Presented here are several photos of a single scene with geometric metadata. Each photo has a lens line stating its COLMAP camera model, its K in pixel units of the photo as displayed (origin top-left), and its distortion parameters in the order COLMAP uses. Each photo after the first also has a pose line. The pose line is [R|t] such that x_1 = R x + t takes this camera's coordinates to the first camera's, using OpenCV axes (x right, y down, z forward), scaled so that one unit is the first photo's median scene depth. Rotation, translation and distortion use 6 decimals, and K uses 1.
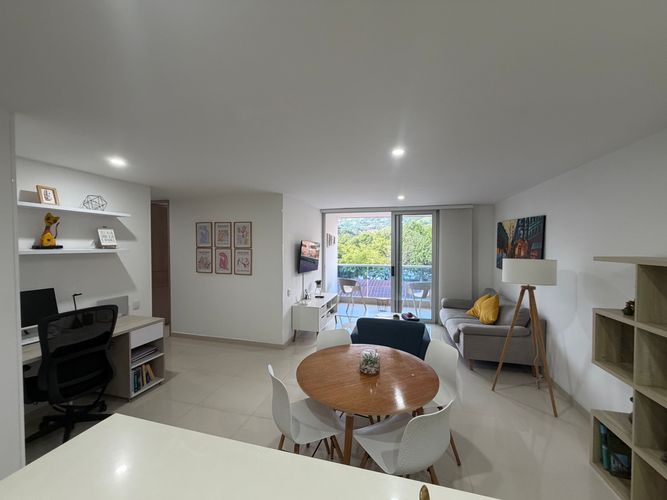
lens RADIAL K [[265.4, 0, 332.3], [0, 265.4, 252.4], [0, 0, 1]] dist [-0.000741, -0.000282]
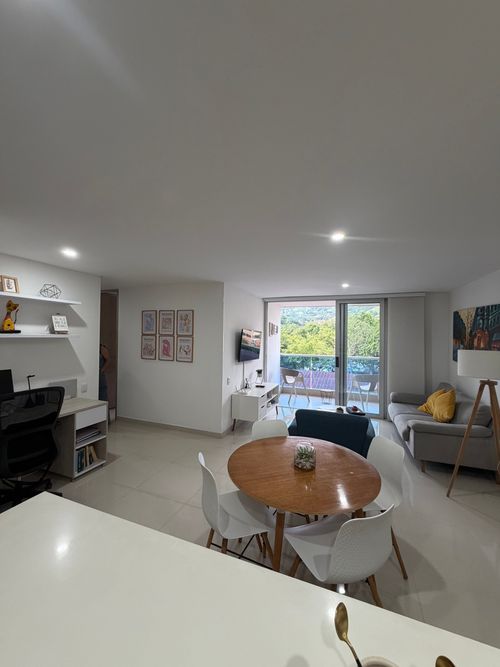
lens RADIAL K [[265.4, 0, 250.2], [0, 265.4, 333.2], [0, 0, 1]] dist [-0.000741, -0.000282]
pose [[0.994474, 0.011070, -0.104395, 0.023677], [-0.014683, 0.999317, -0.033905, 0.006731], [0.103948, 0.035251, 0.993958, 0.014868]]
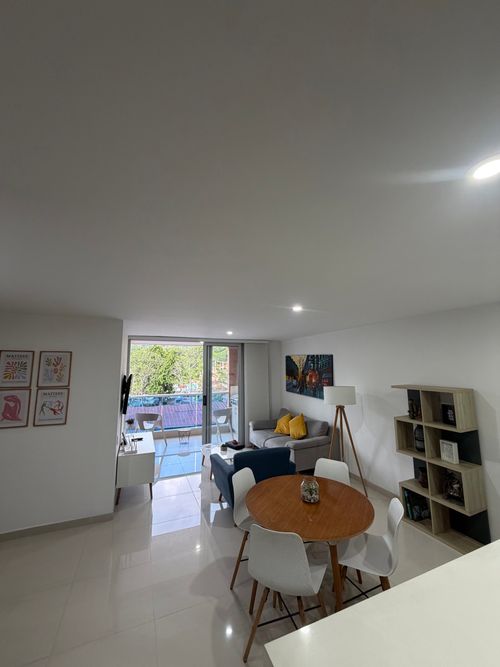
lens RADIAL K [[265.4, 0, 250.4], [0, 265.4, 337.8], [0, 0, 1]] dist [-0.000741, -0.000282]
pose [[0.791887, 0.058686, 0.607842, -0.438629], [0.025789, 0.991270, -0.129302, -0.051935], [-0.610123, 0.118068, 0.783460, 0.111559]]
